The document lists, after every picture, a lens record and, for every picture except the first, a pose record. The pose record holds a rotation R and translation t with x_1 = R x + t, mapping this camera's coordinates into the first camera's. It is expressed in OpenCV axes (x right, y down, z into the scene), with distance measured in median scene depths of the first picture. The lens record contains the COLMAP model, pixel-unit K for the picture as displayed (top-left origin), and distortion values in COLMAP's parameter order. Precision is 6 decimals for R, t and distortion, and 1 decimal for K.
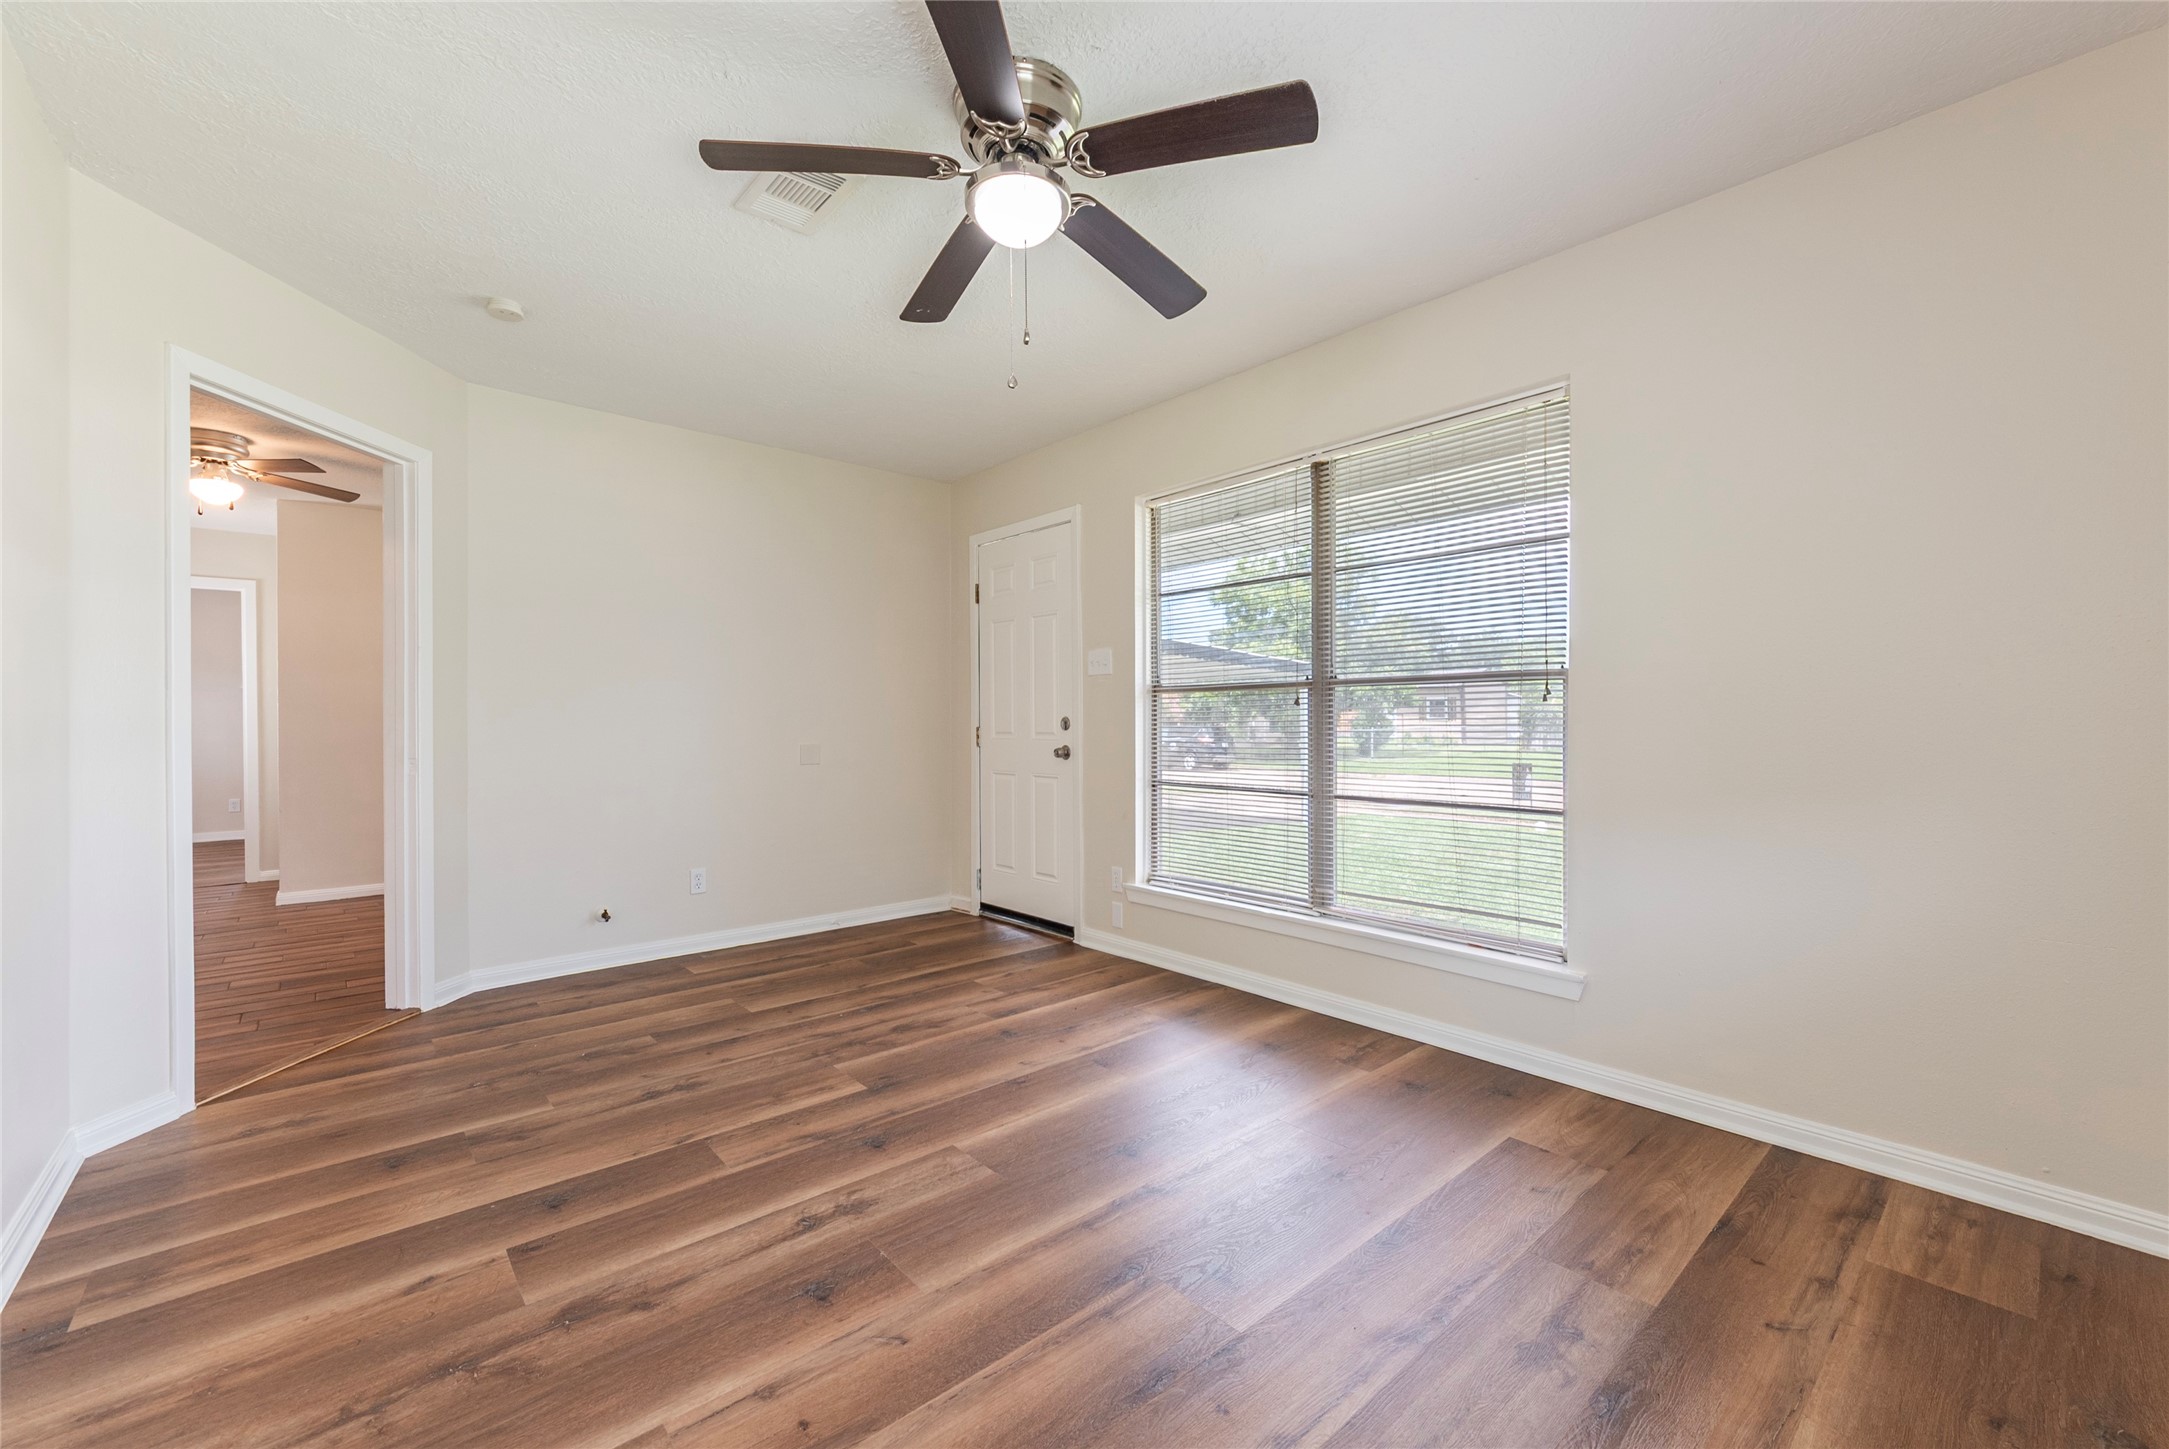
lens RADIAL K [[876.7, 0, 1093.0], [0, 876.7, 724.1], [0, 0, 1]] dist [-0.001321, -0.001591]
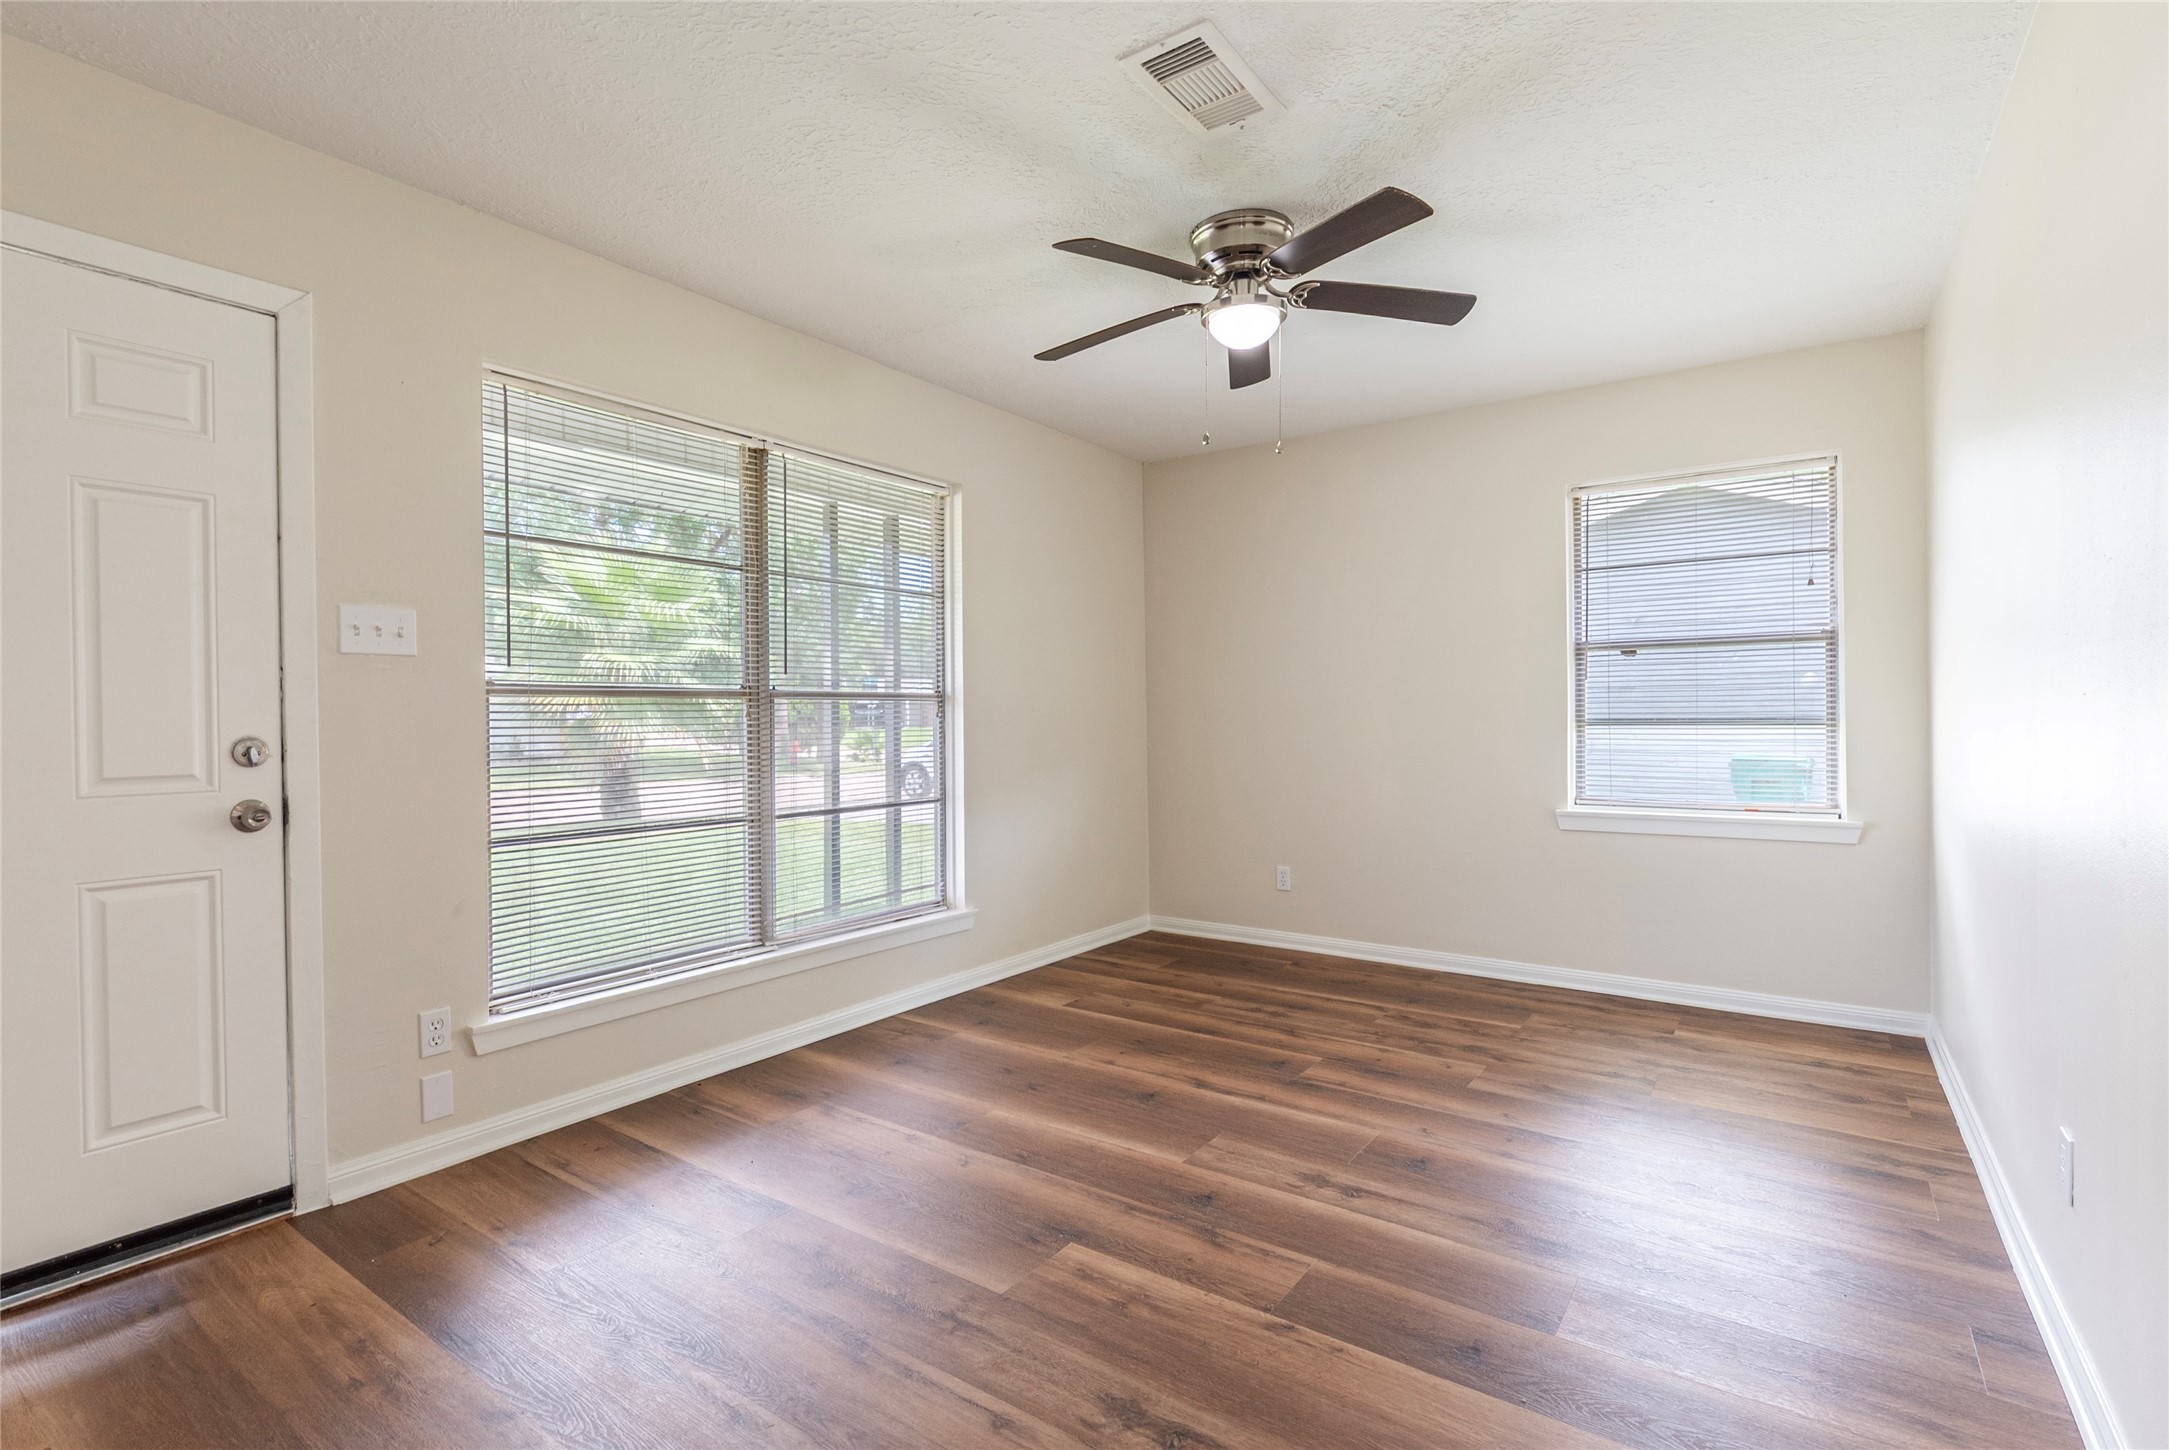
lens RADIAL K [[1009.0, 0, 1104.5], [0, 1009.0, 728.6], [0, 0, 1]] dist [-0.001163, -0.000546]
pose [[-0.239116, -0.006379, 0.970970, -1.097152], [0.012076, 0.999882, 0.009542, -0.021921], [-0.970916, 0.014007, -0.239011, 1.187063]]
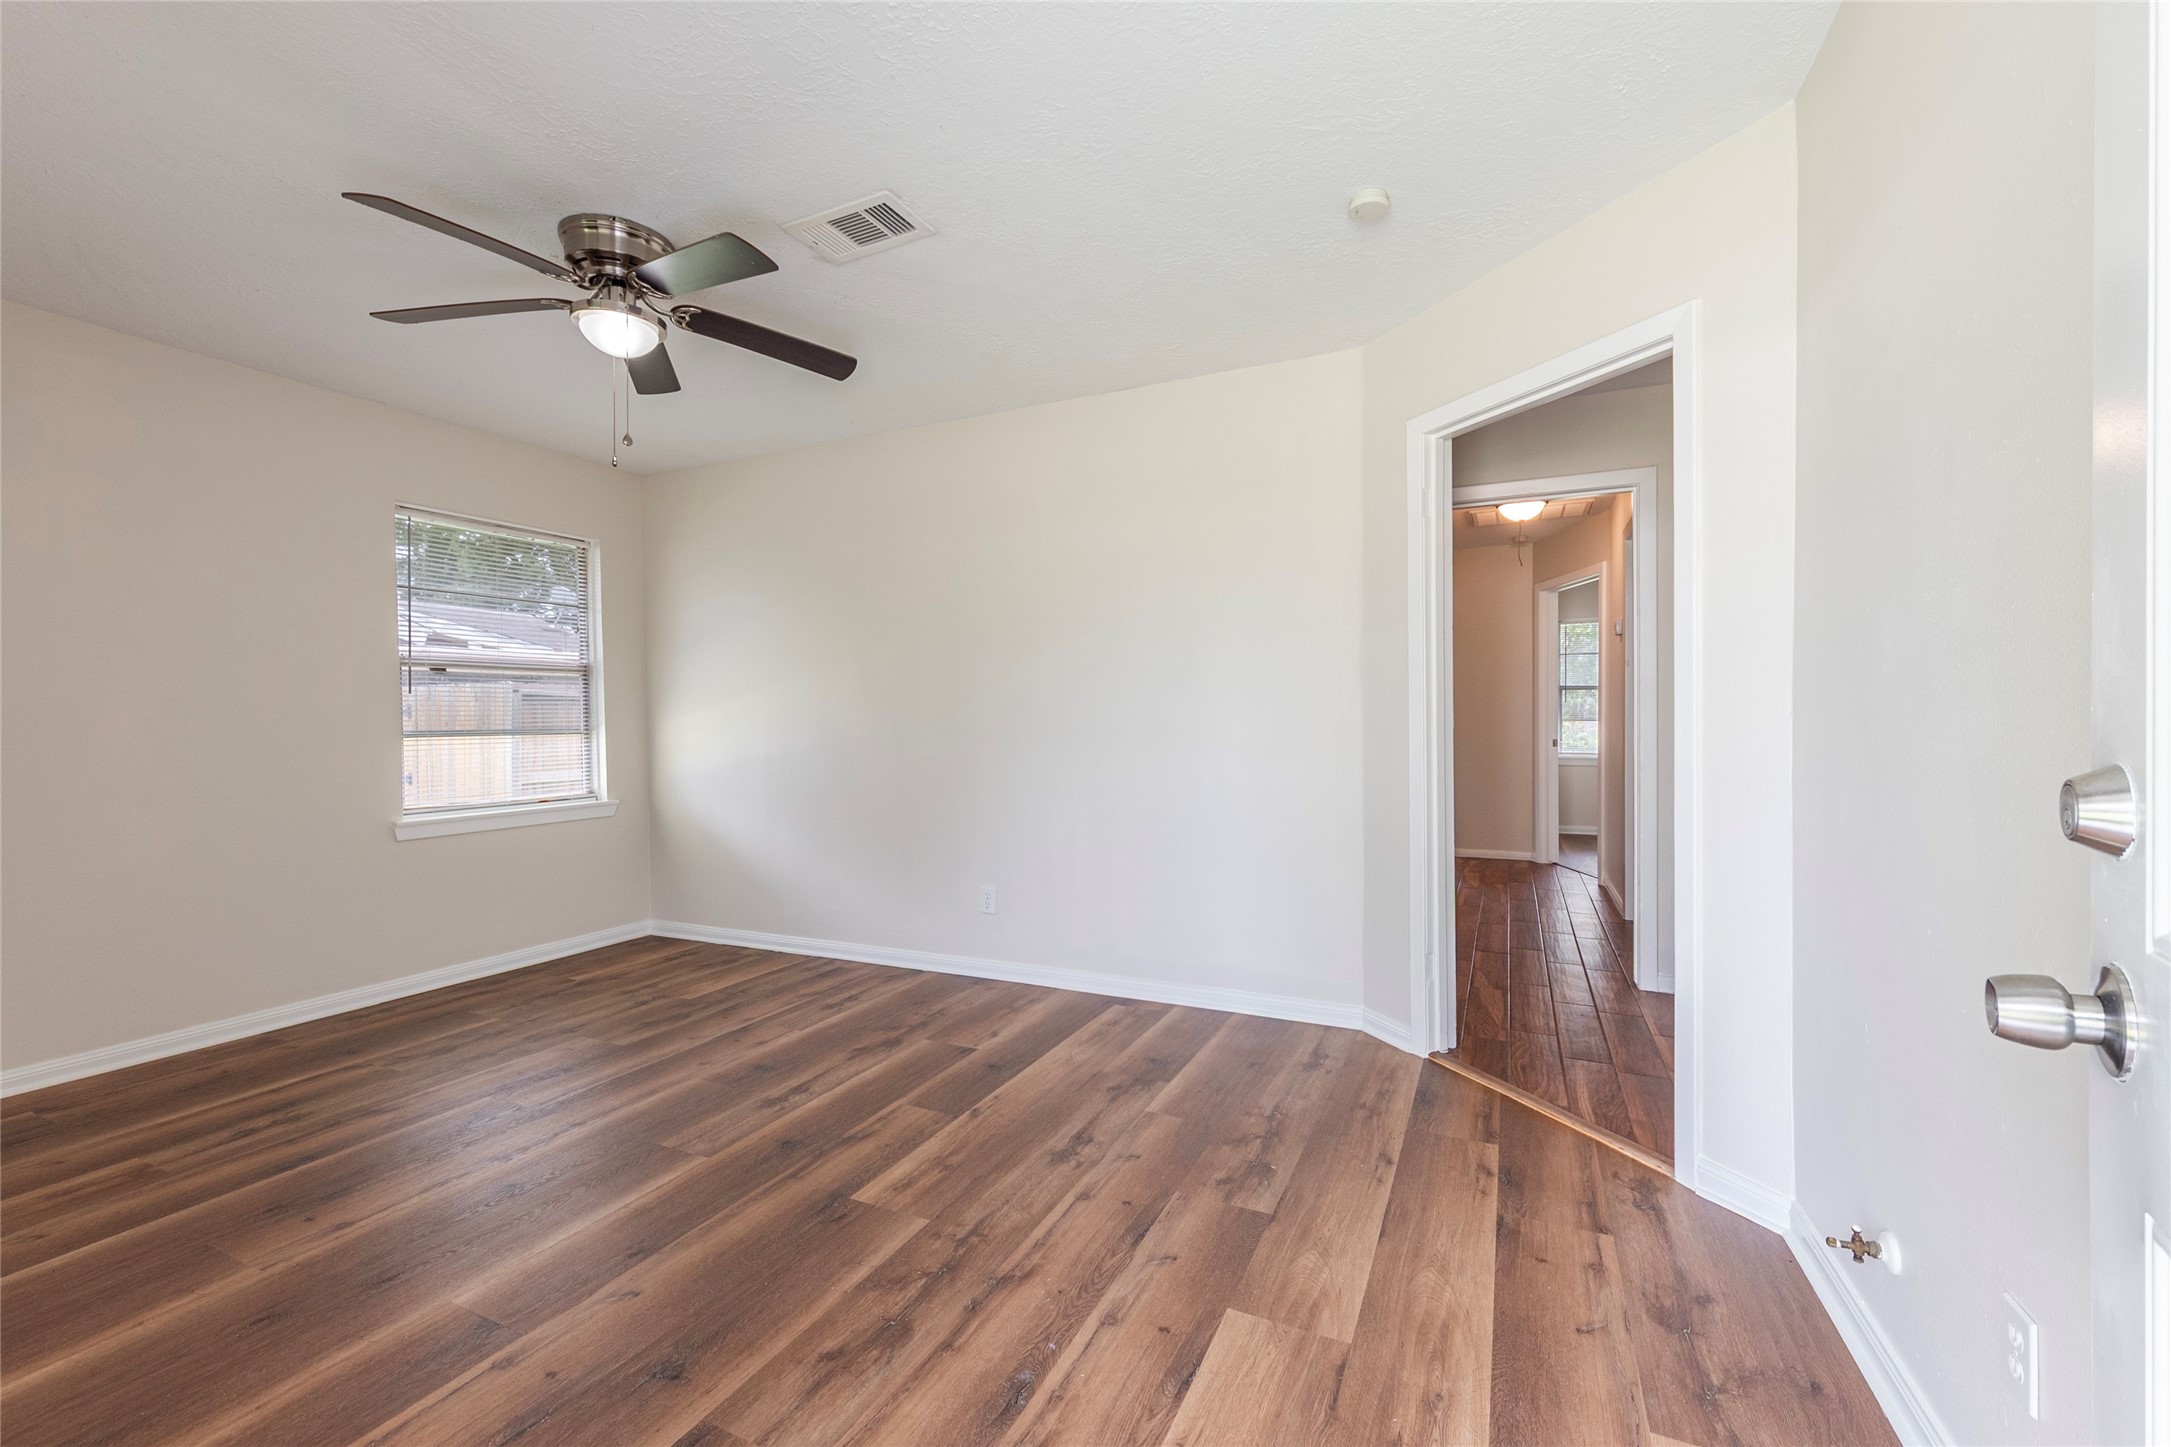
lens RADIAL K [[877.5, 0, 1102.0], [0, 877.5, 729.4], [0, 0, 1]] dist [-0.001321, -0.001591]
pose [[-0.913614, 0.016629, -0.406241, -0.150469], [0.010358, 0.999791, 0.017631, -0.029719], [0.406450, 0.011901, -0.913596, 1.859281]]
